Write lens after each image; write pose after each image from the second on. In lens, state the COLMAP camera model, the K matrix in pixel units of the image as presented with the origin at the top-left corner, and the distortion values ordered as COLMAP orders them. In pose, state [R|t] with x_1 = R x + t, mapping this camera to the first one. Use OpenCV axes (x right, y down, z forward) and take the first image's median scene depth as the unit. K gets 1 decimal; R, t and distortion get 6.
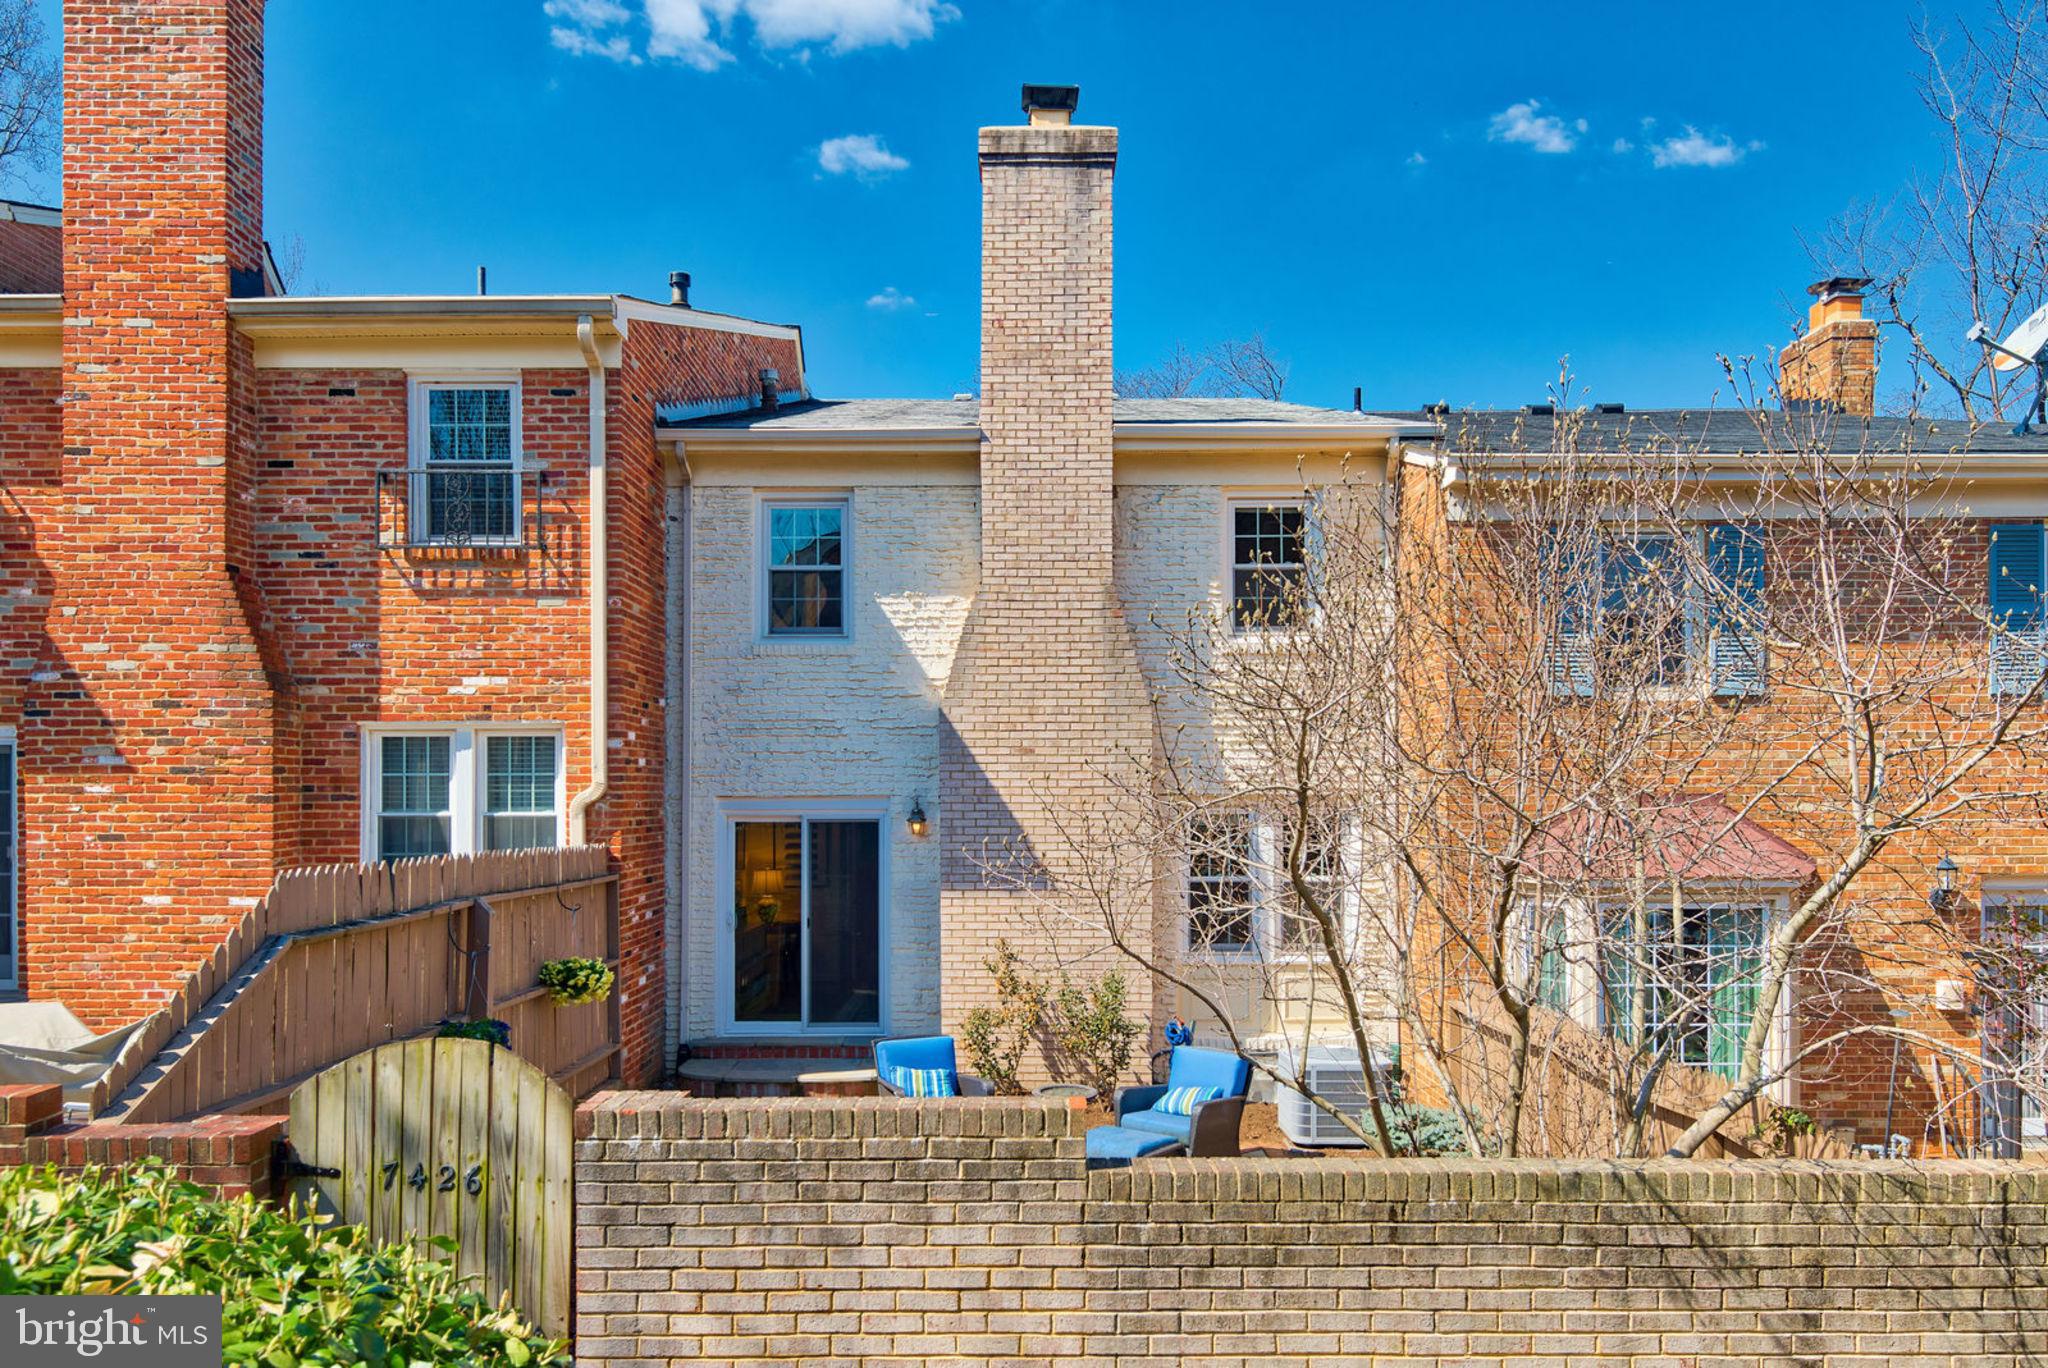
lens RADIAL K [[1401.7, 0, 979.5], [0, 1401.7, 794.8], [0, 0, 1]] dist [0.028165, -0.025240]
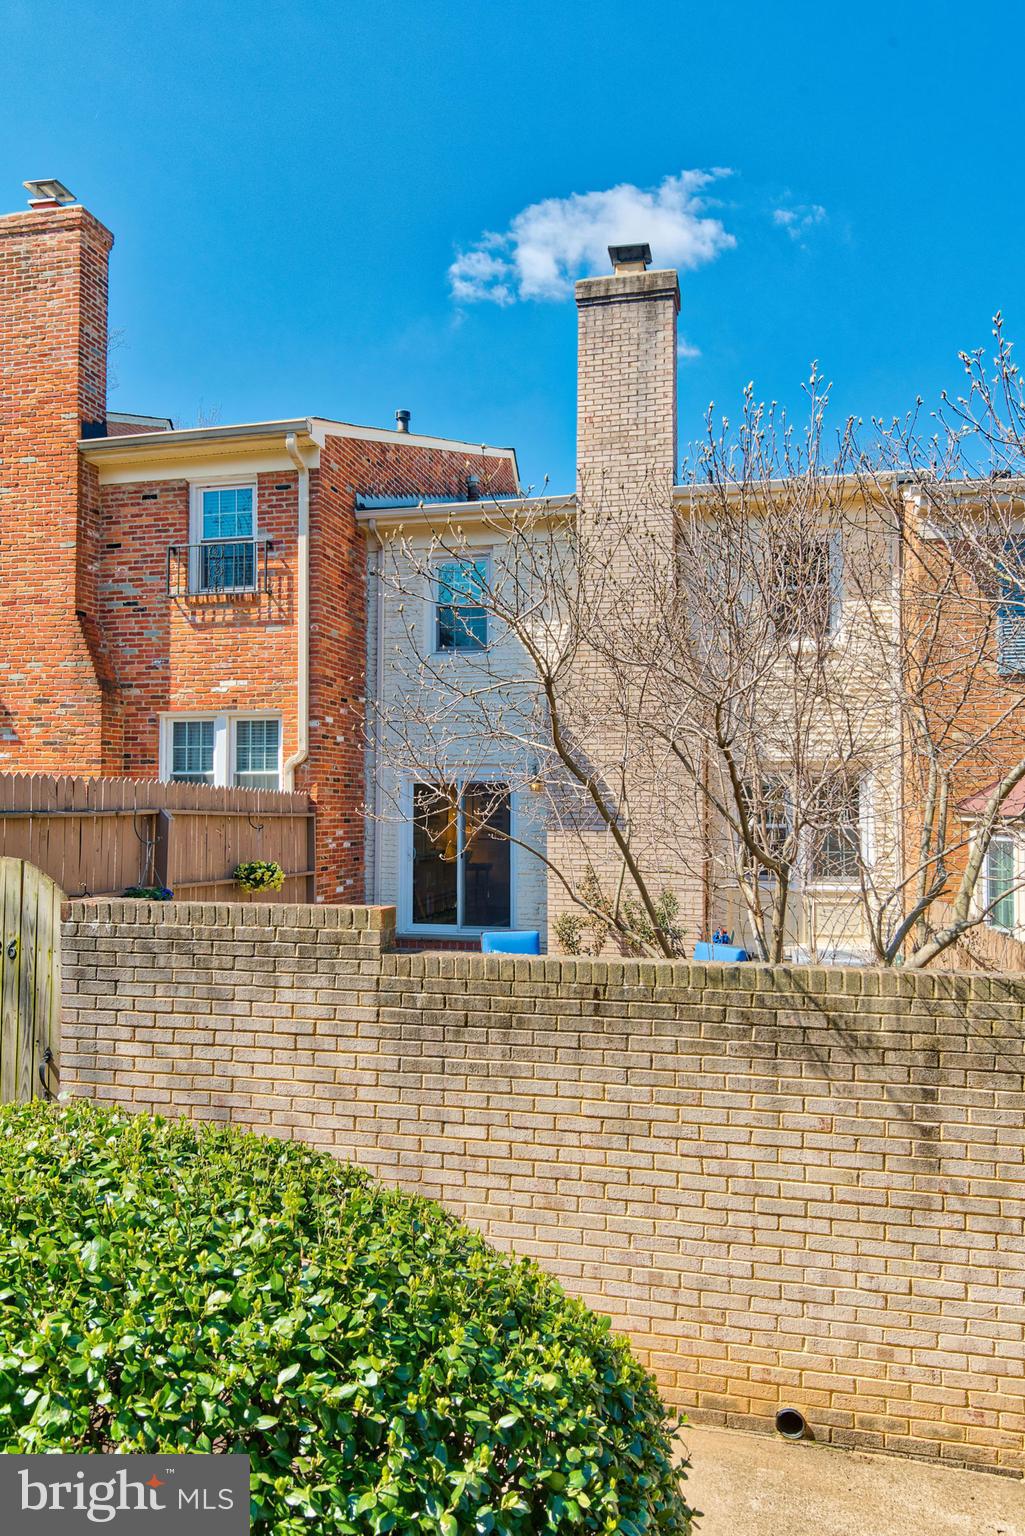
lens RADIAL K [[1015.8, 0, 517.9], [0, 1015.8, 791.7], [0, 0, 1]] dist [0.029349, -0.039128]
pose [[0.974505, -0.000344, -0.224367, 0.185621], [-0.003795, 0.999831, -0.018014, 0.052701], [0.224335, 0.018406, 0.974338, 0.017606]]
